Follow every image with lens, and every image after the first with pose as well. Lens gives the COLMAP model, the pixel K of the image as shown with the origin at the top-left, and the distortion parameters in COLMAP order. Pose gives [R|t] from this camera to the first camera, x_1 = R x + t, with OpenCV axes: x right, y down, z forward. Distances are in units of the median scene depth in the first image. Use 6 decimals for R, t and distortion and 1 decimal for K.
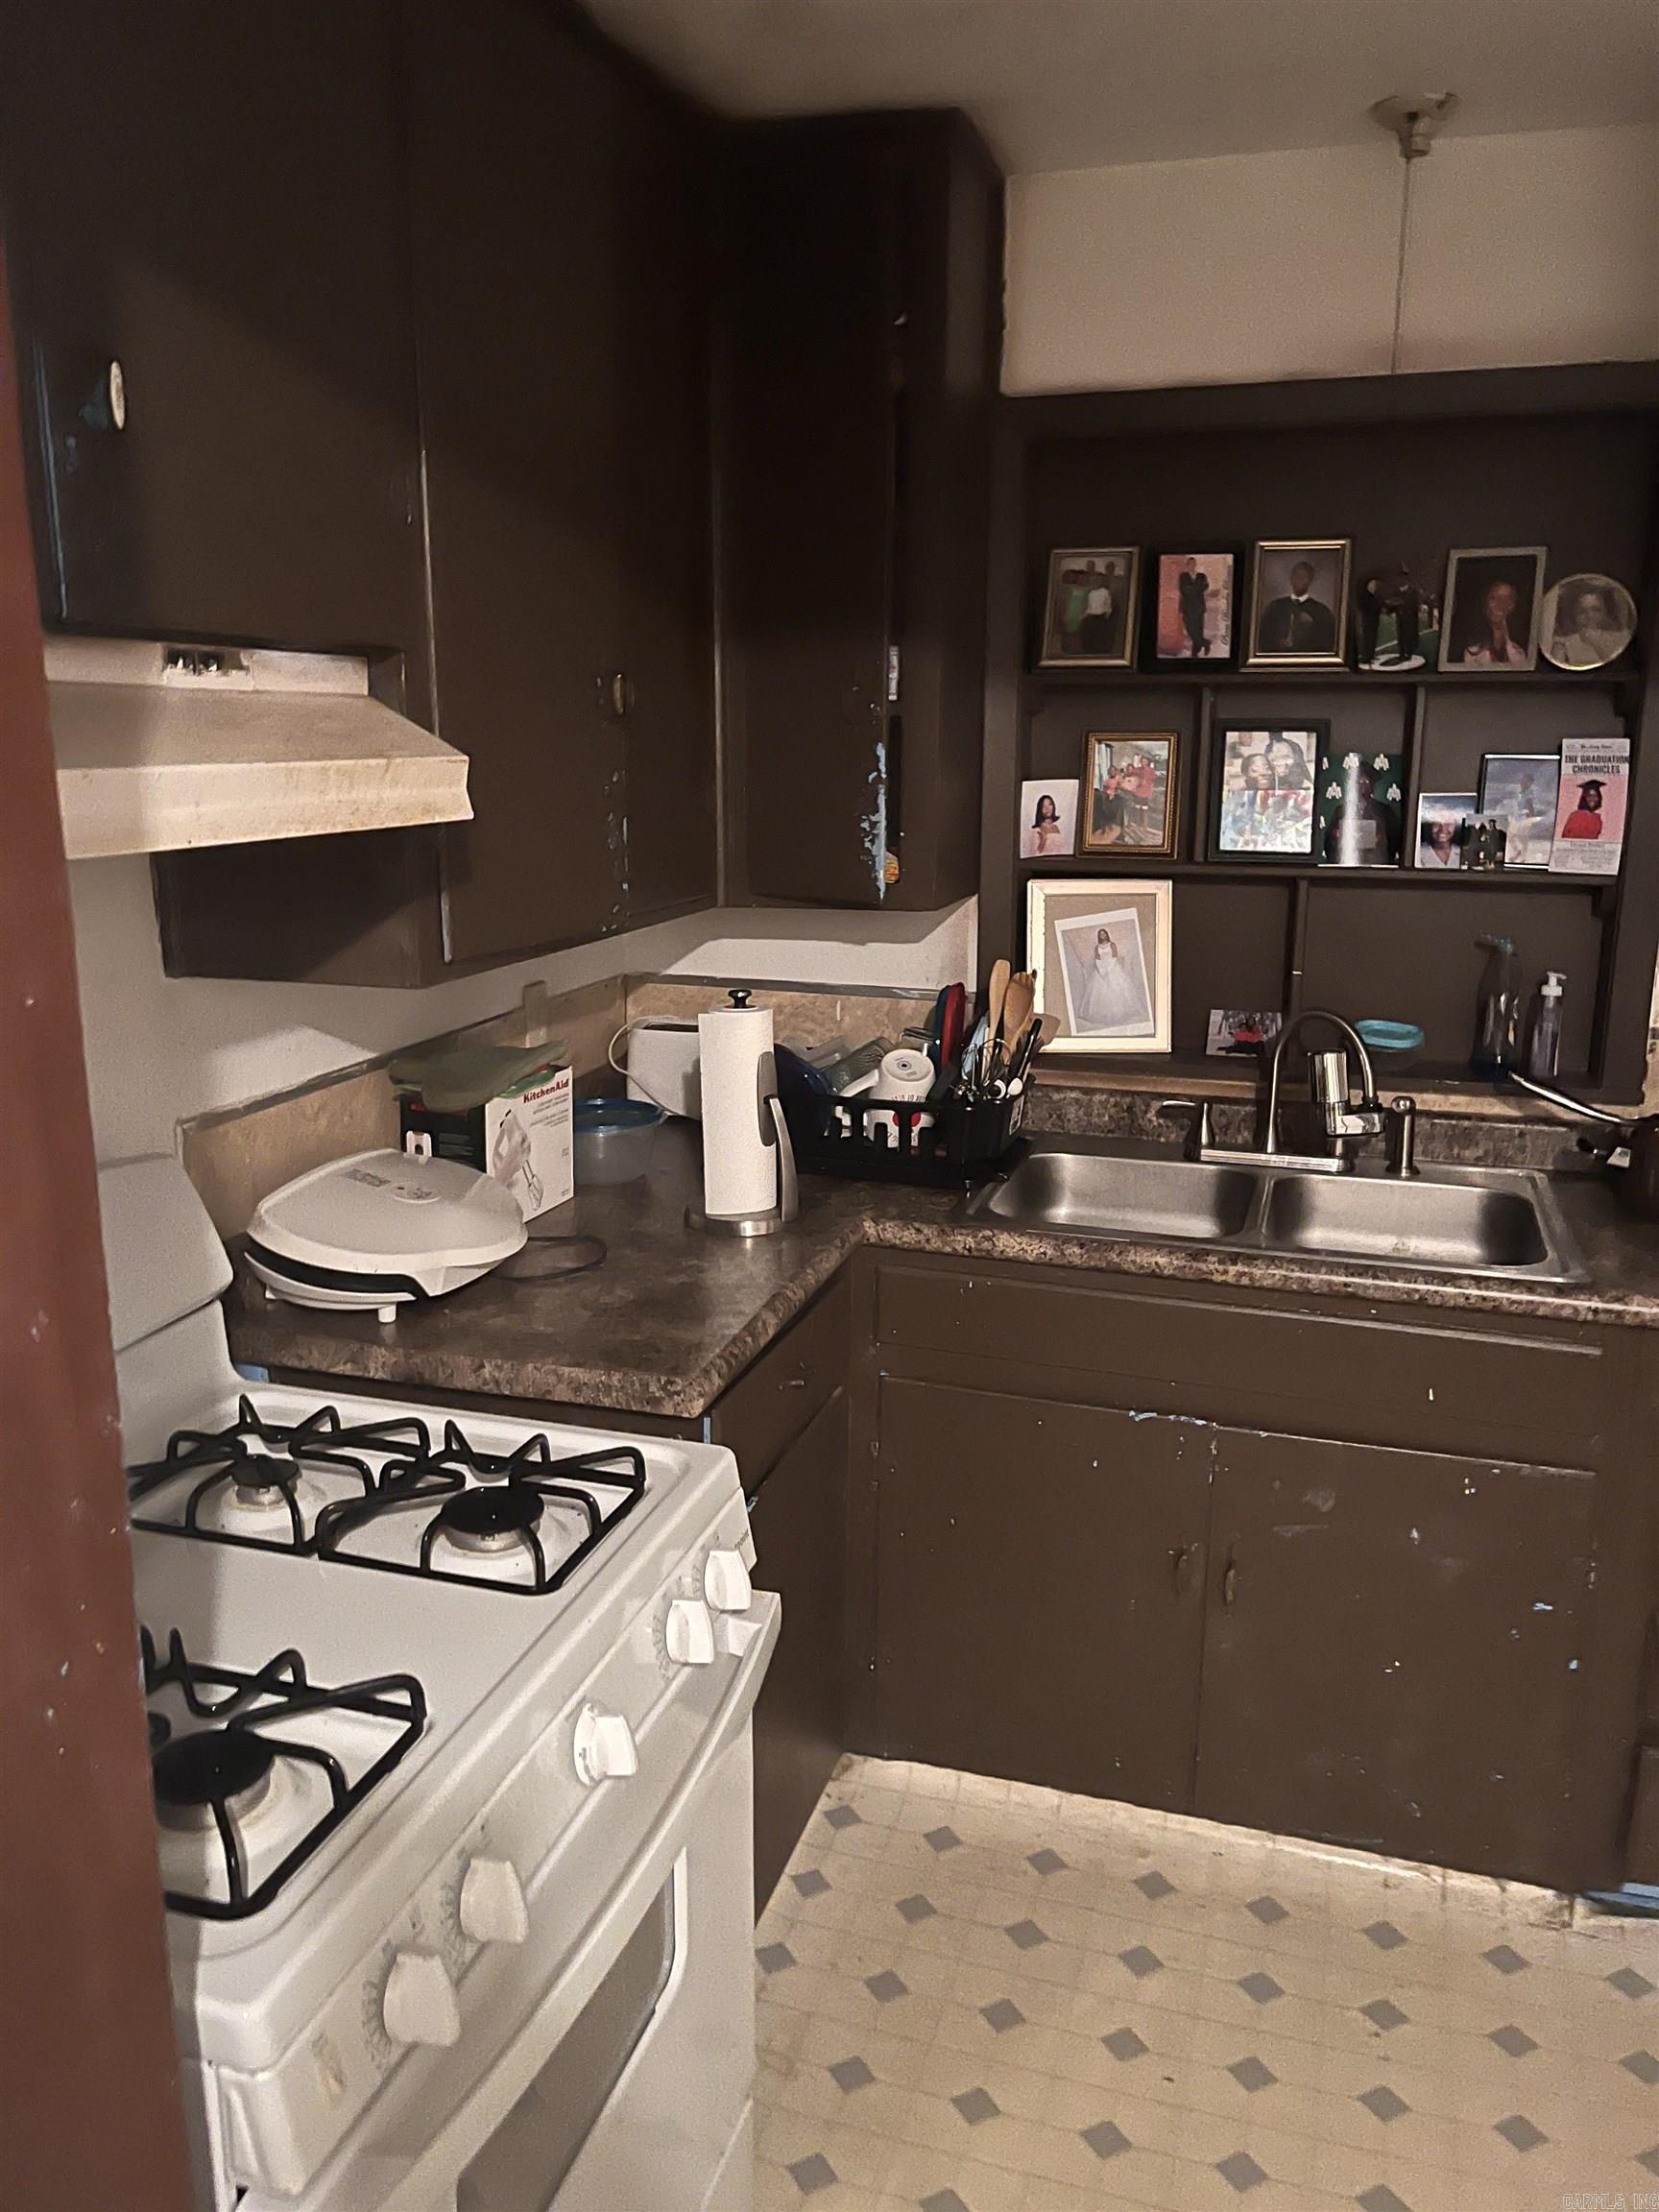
lens RADIAL K [[1664.0, 0, 830.9], [0, 1664.0, 1081.4], [0, 0, 1]] dist [0.089062, -0.134723]
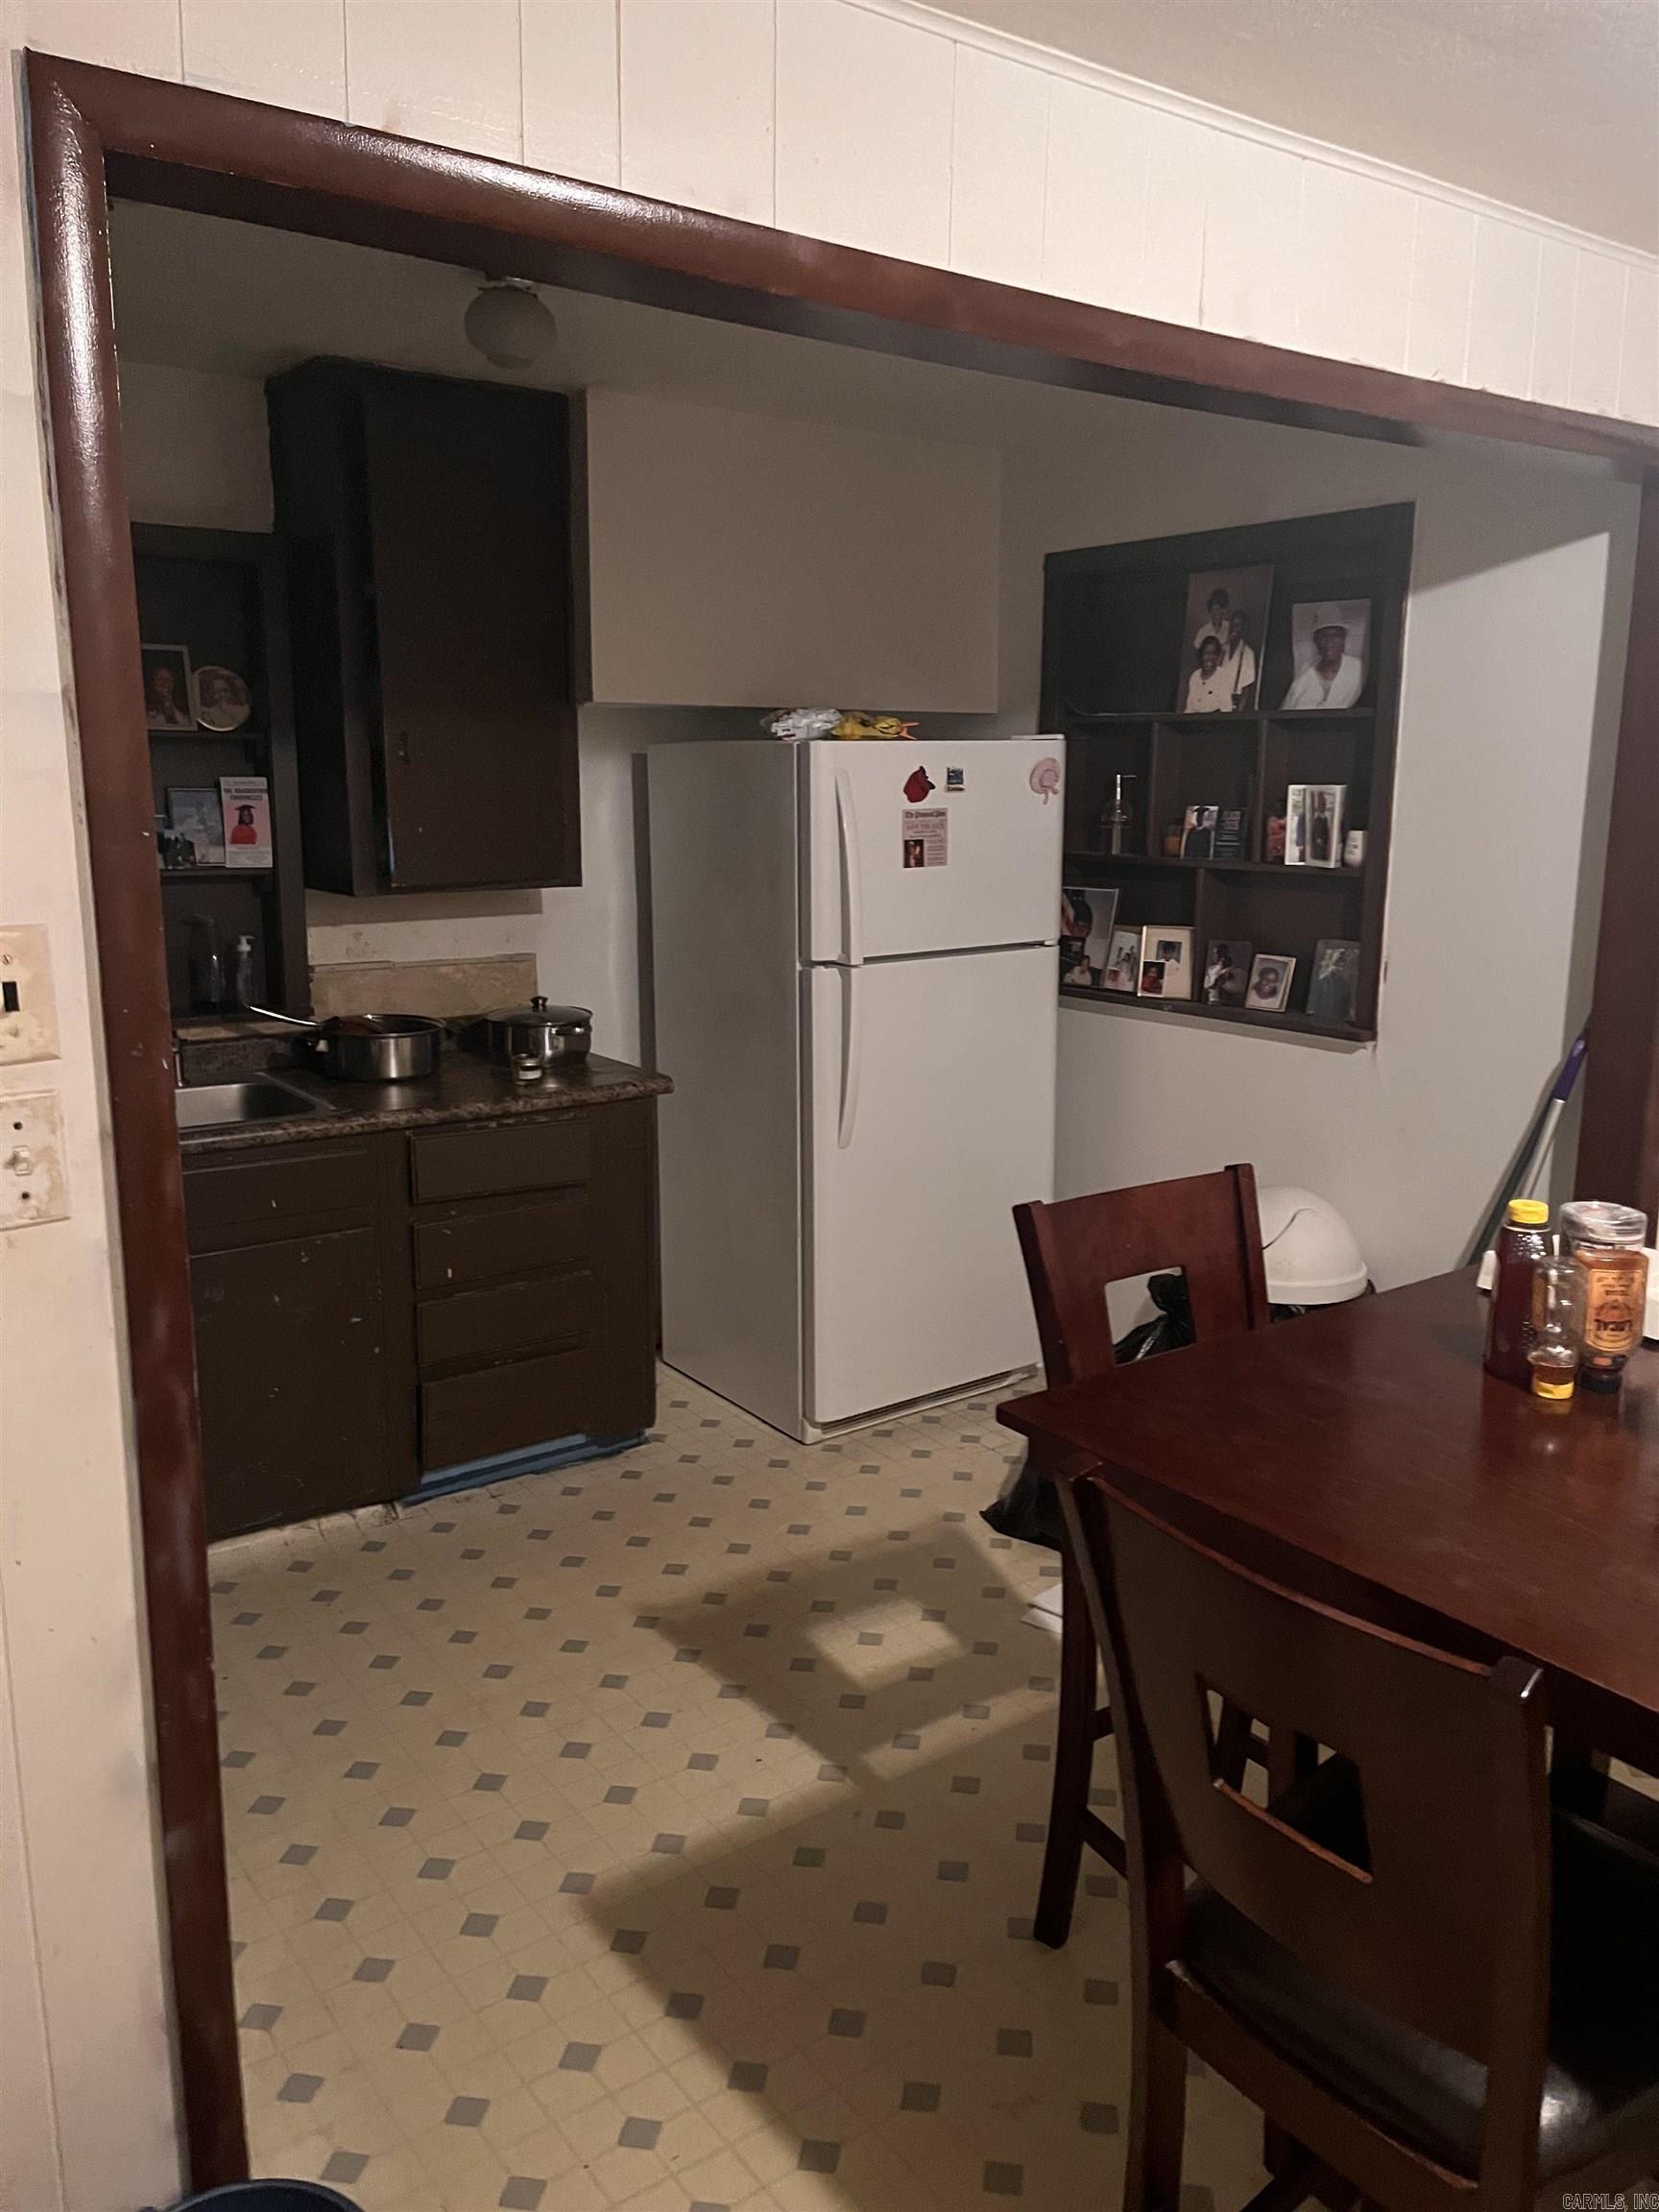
lens RADIAL K [[1664.0, 0, 830.9], [0, 1664.0, 1081.4], [0, 0, 1]] dist [0.089062, -0.134723]
pose [[0.596647, -0.152096, 0.787959, -0.448036], [0.164101, 0.984251, 0.065728, 0.049507], [-0.785547, 0.090089, 0.612209, -0.295311]]
